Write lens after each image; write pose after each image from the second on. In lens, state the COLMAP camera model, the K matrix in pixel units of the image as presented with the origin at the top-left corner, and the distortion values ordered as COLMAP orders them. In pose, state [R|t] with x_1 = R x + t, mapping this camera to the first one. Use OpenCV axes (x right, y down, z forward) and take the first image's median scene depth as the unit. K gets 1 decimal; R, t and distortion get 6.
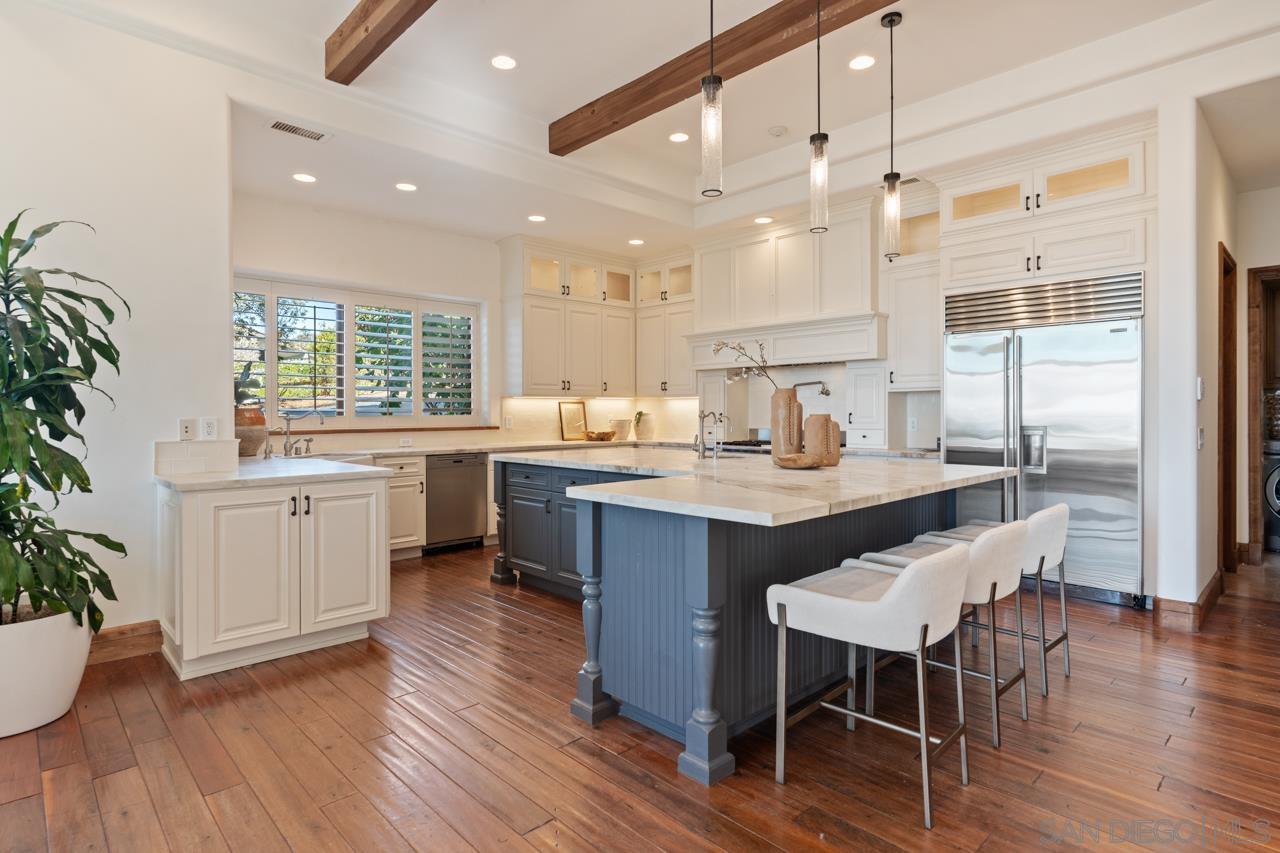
lens RADIAL K [[669.6, 0, 636.8], [0, 669.6, 413.3], [0, 0, 1]] dist [-0.004951, -0.000956]
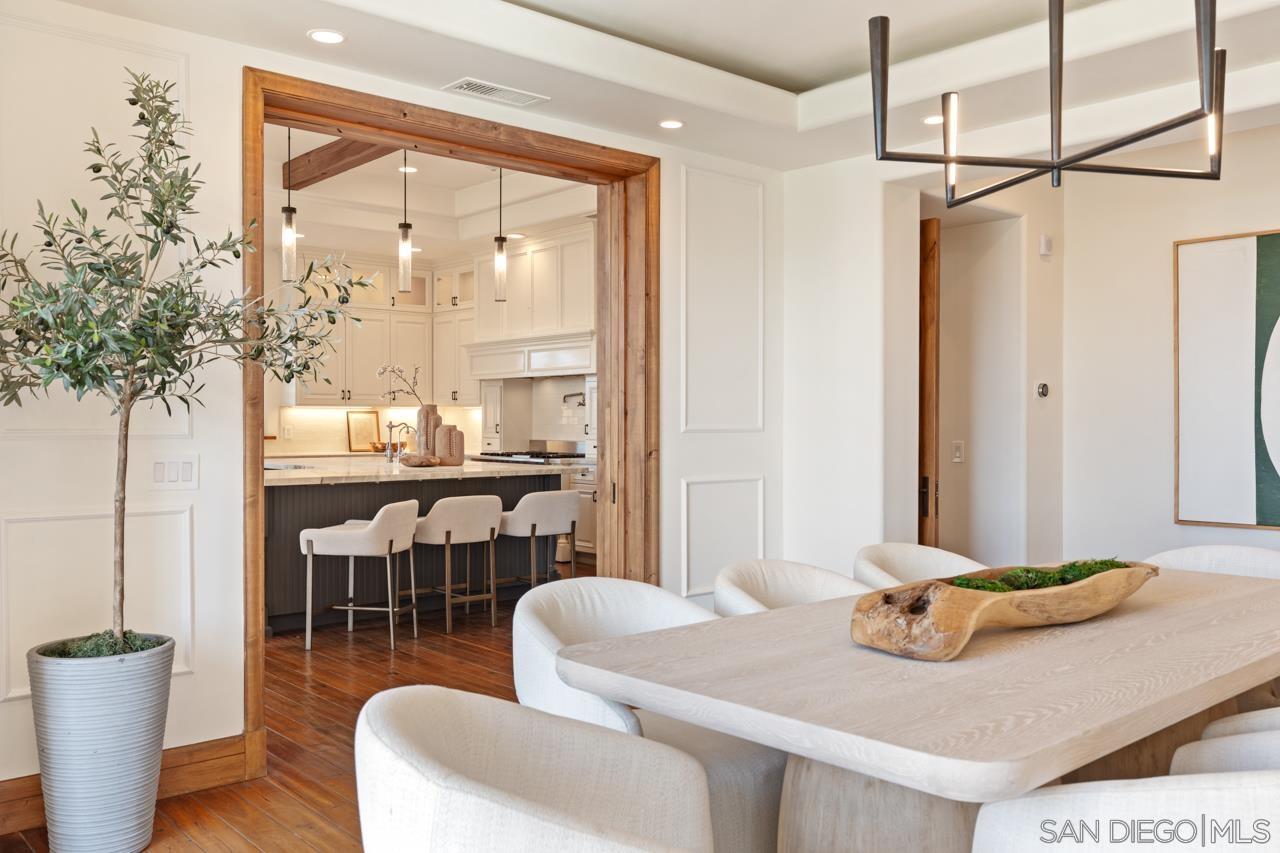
lens RADIAL K [[1059.9, 0, 640.0], [0, 1059.9, 426.5], [0, 0, 1]] dist [0.001438, 0.007625]
pose [[0.999271, 0.004331, -0.037931, 0.433713], [-0.004194, 0.999984, 0.003712, -0.003418], [0.037946, -0.003551, 0.999273, -0.603621]]
